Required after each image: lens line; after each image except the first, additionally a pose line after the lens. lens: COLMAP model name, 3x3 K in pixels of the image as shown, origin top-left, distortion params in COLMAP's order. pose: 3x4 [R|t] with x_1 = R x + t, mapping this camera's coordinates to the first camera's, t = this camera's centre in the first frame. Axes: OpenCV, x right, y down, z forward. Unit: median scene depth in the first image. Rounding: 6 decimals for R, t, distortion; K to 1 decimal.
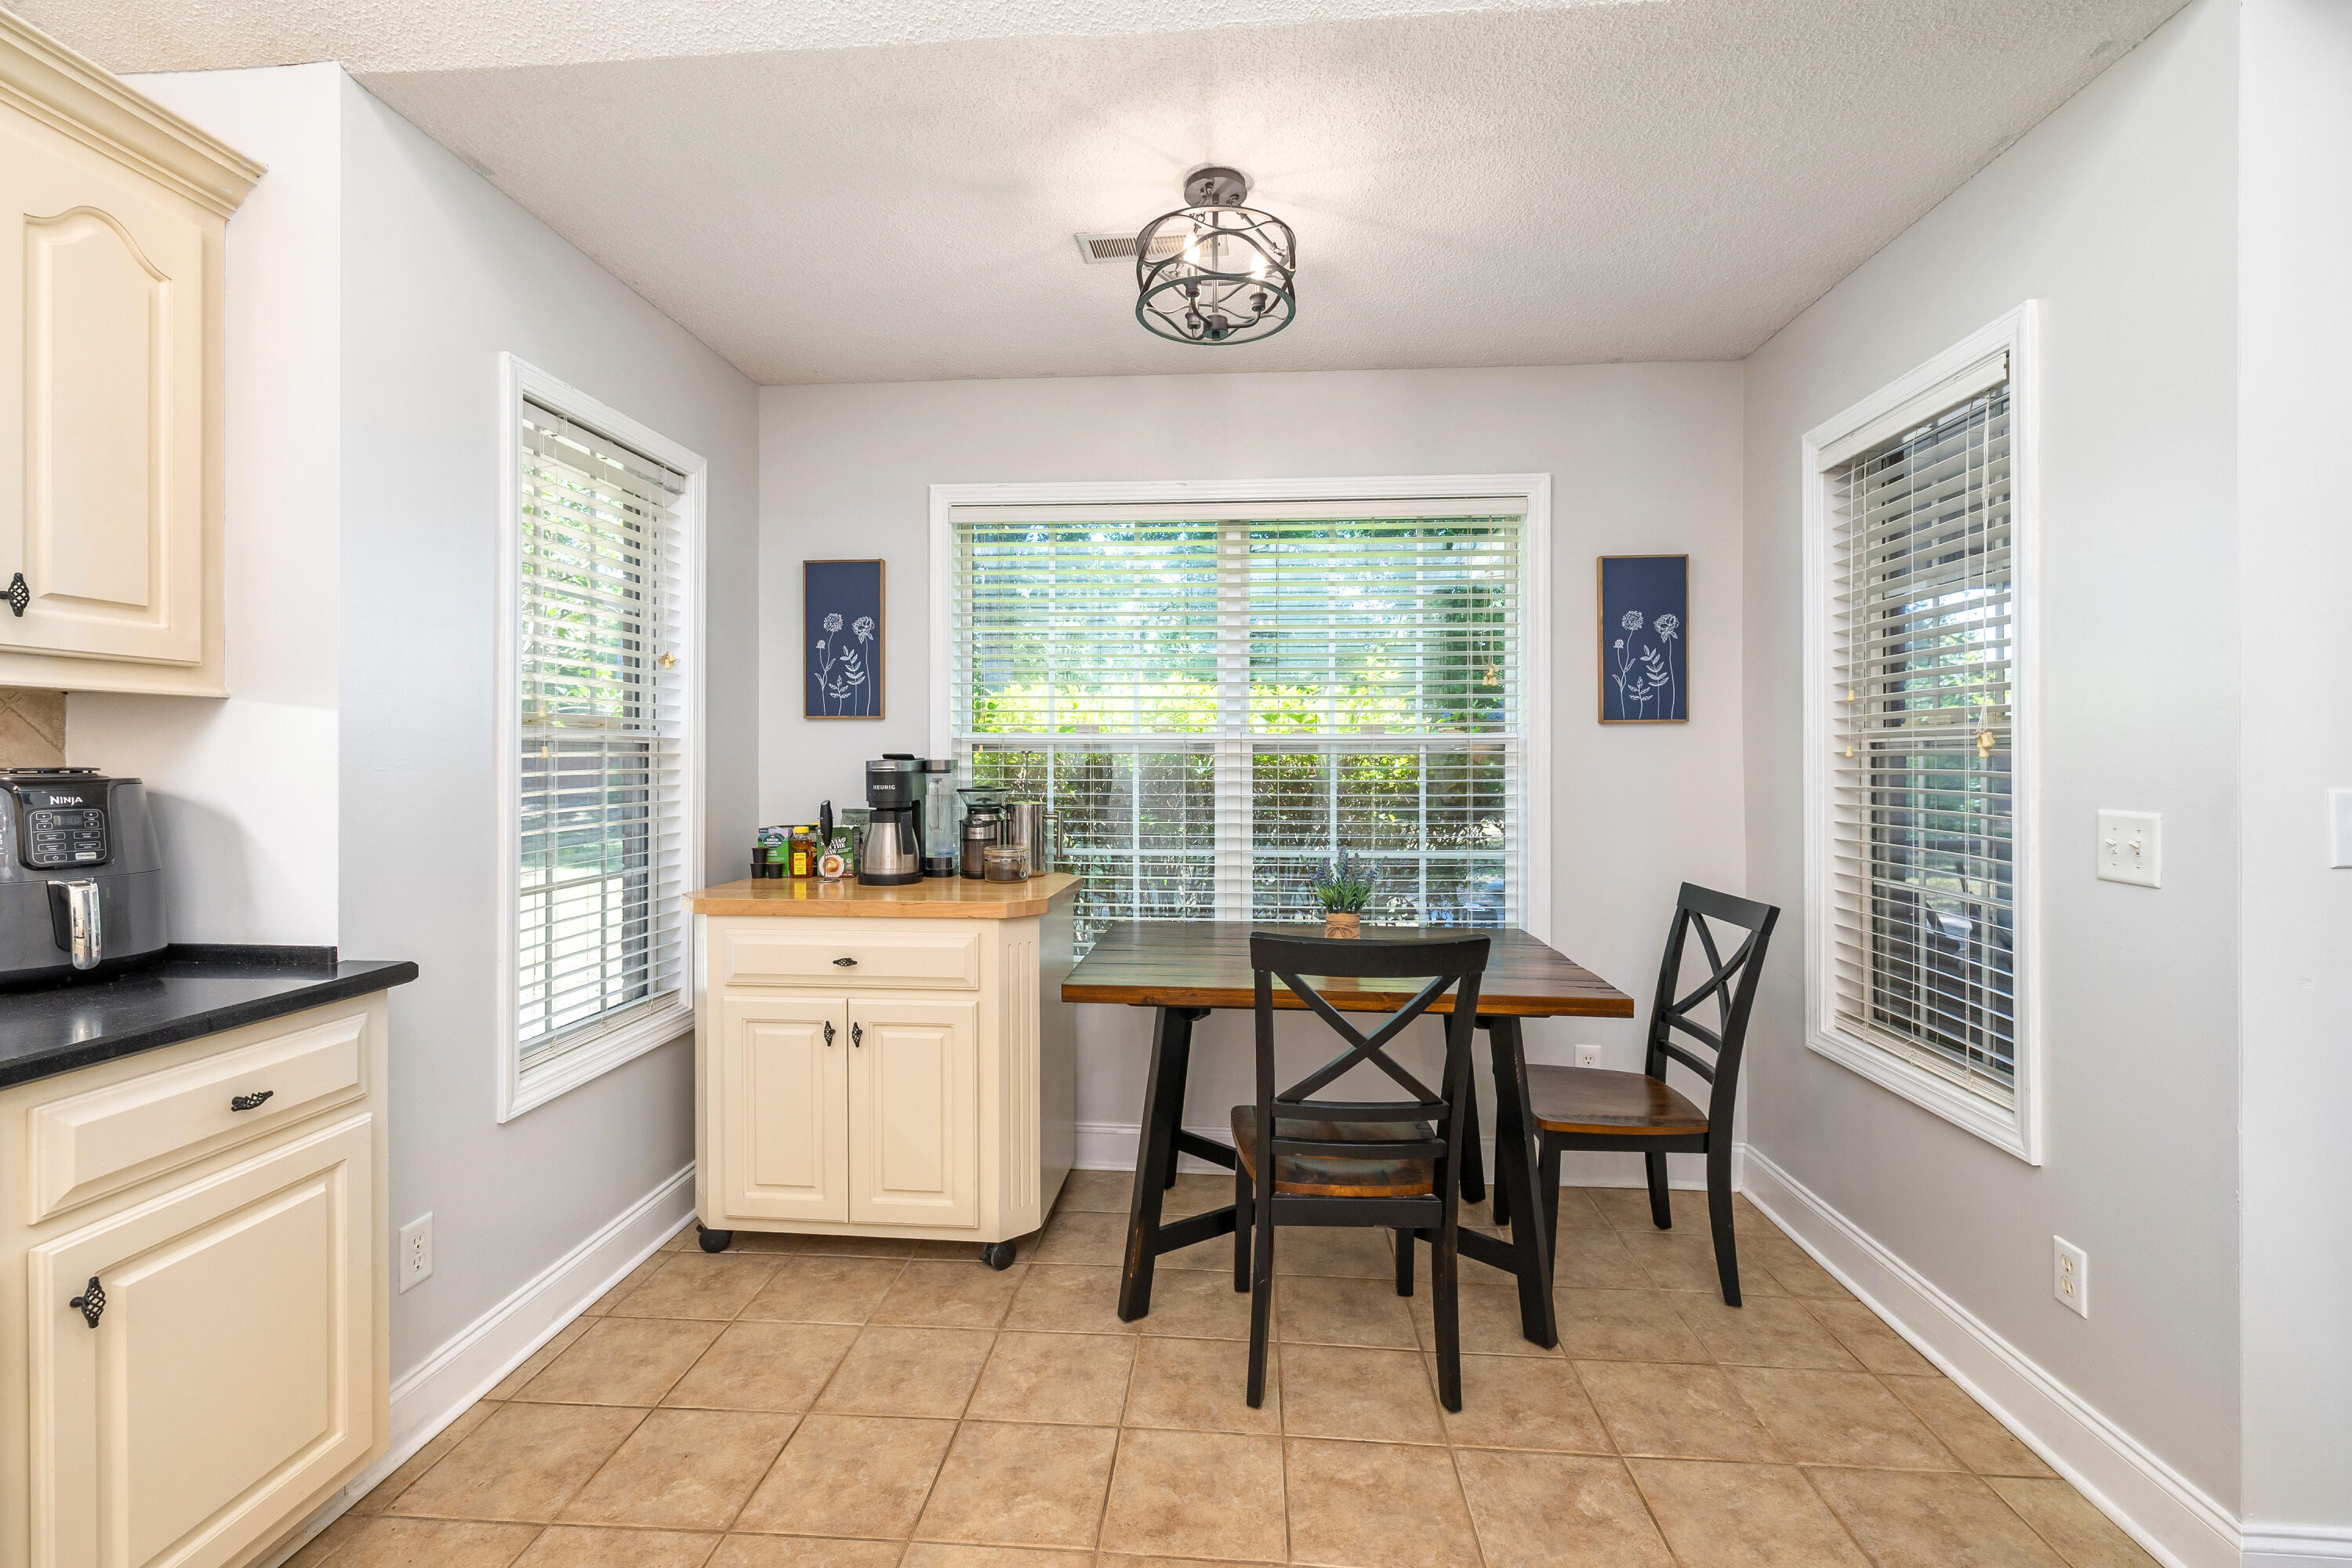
lens RADIAL K [[1002.2, 0, 1179.0], [0, 1002.2, 762.7], [0, 0, 1]] dist [-0.001356, -0.000261]
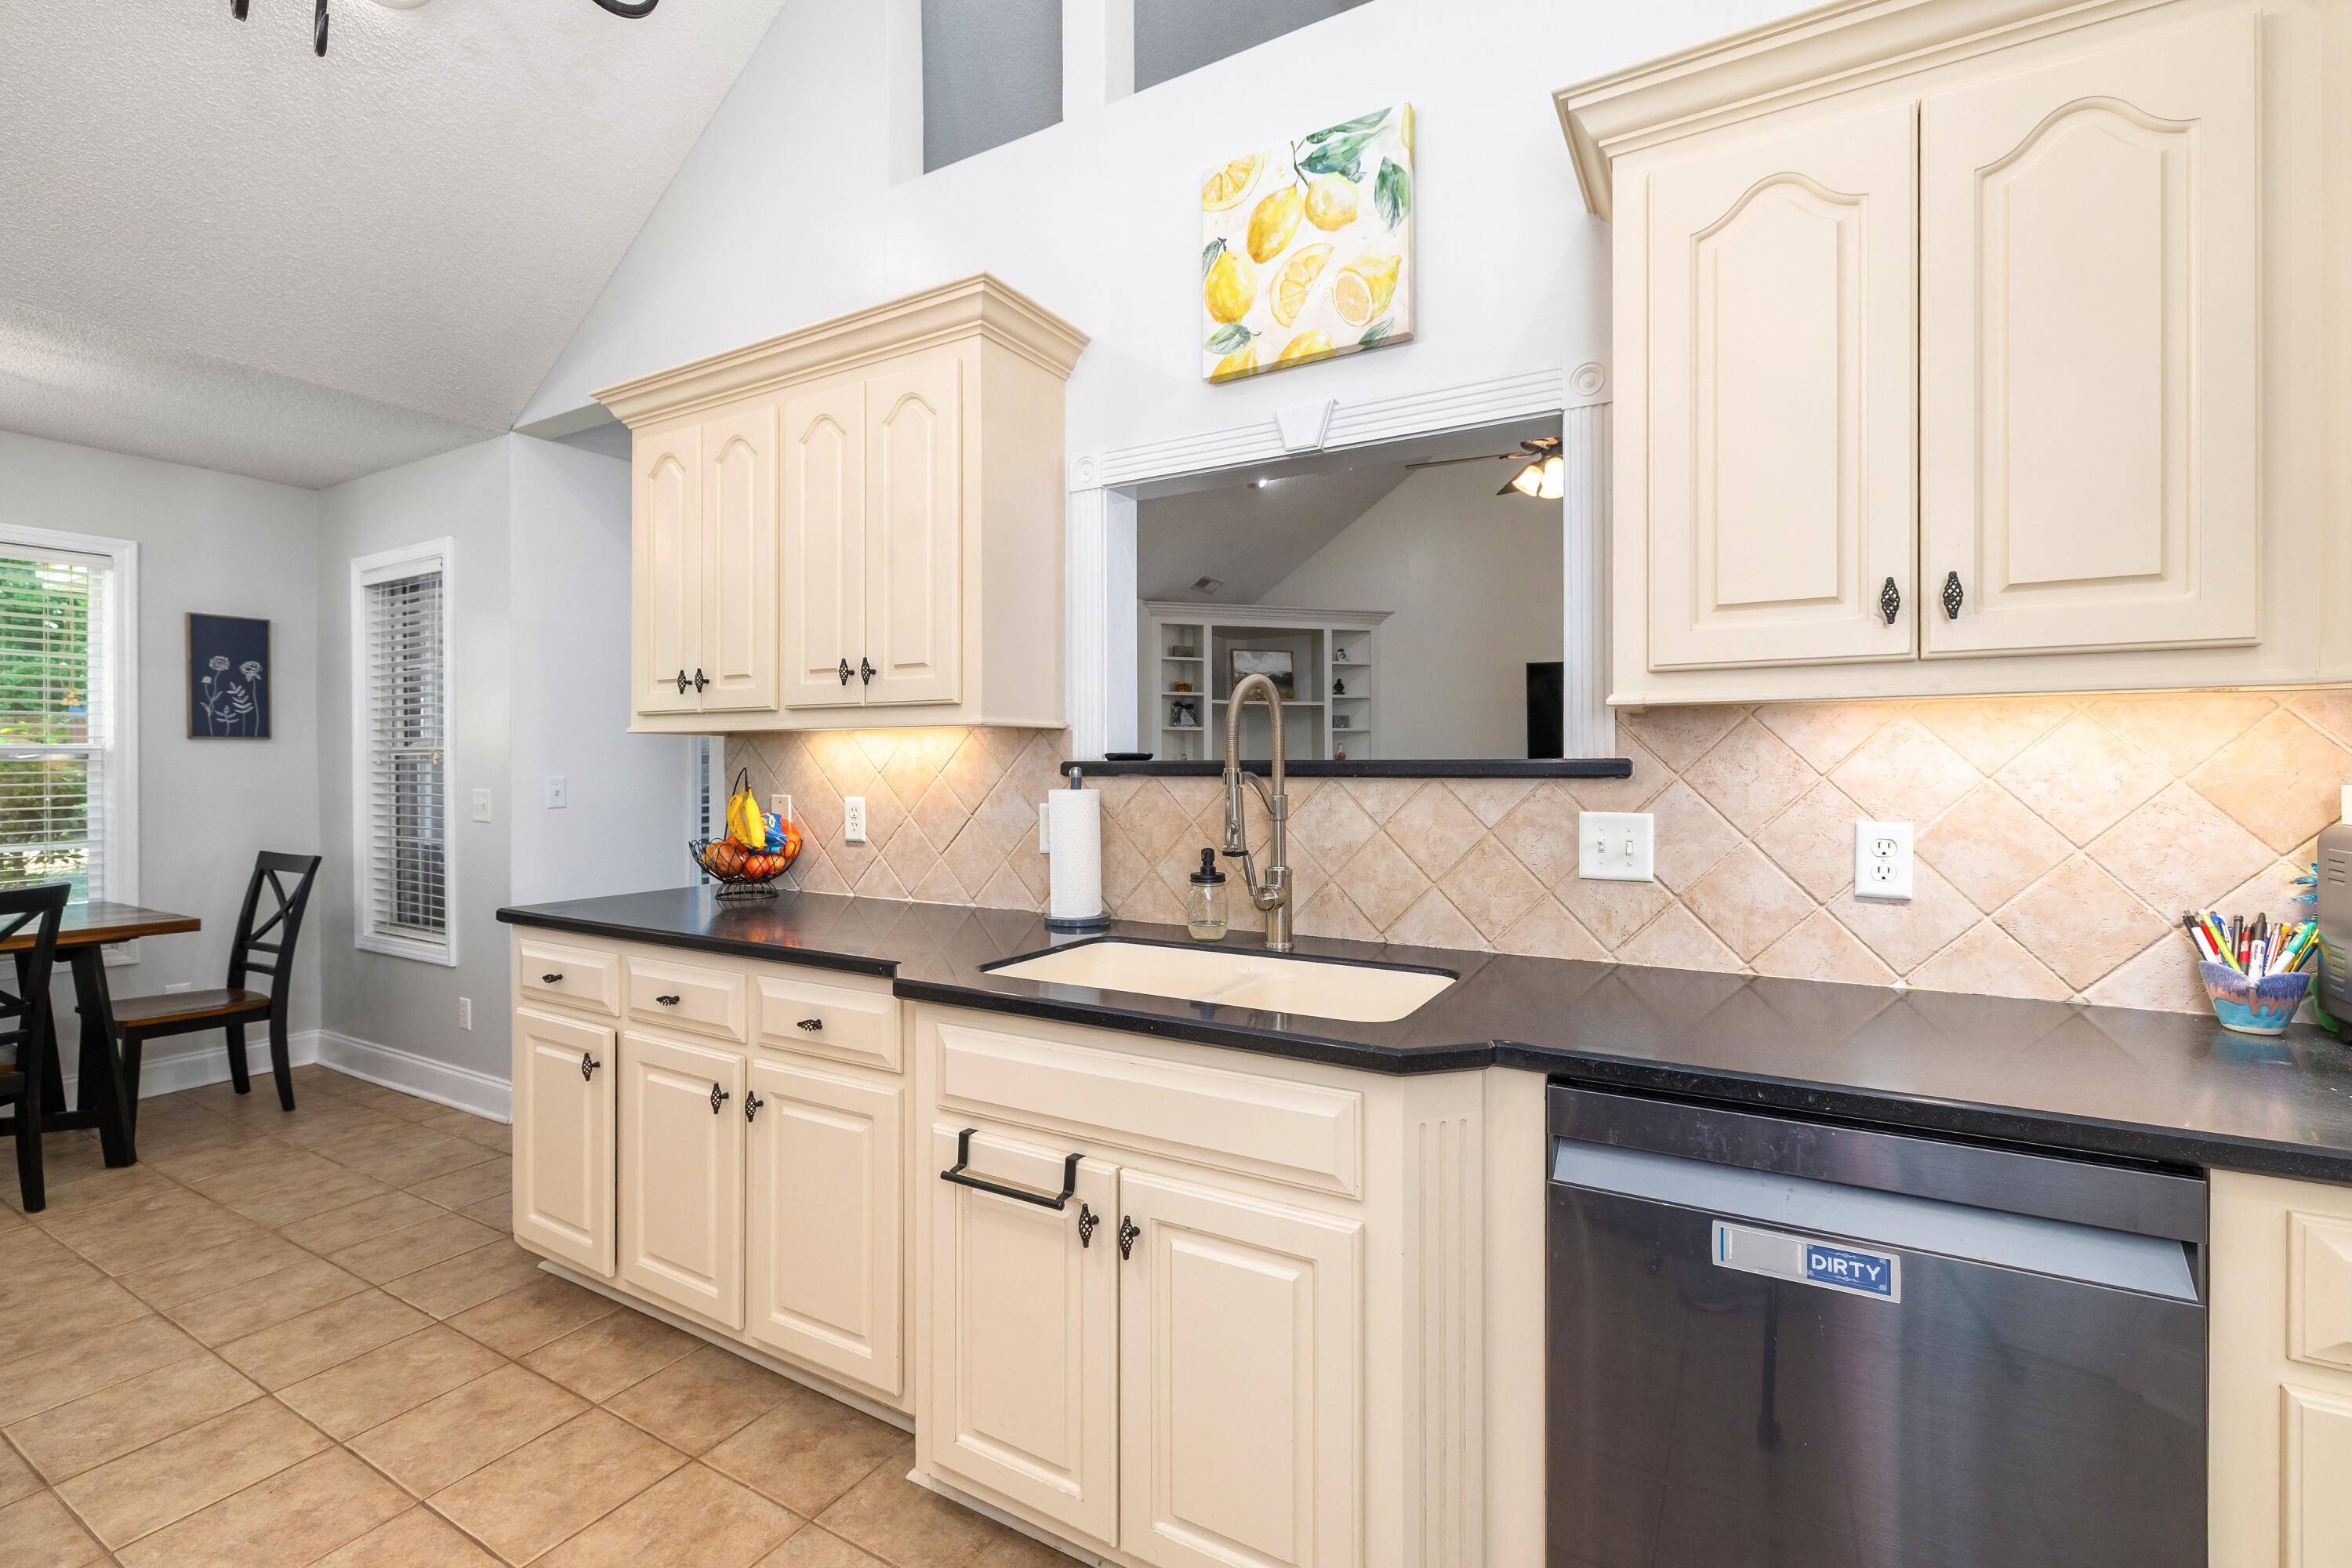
lens RADIAL K [[1002.2, 0, 1169.1], [0, 1002.2, 769.6], [0, 0, 1]] dist [-0.001356, -0.000261]
pose [[0.428909, -0.004592, 0.903336, -0.257146], [0.003810, 0.999987, 0.003274, 0.002398], [-0.903339, 0.002038, 0.428921, -0.867387]]
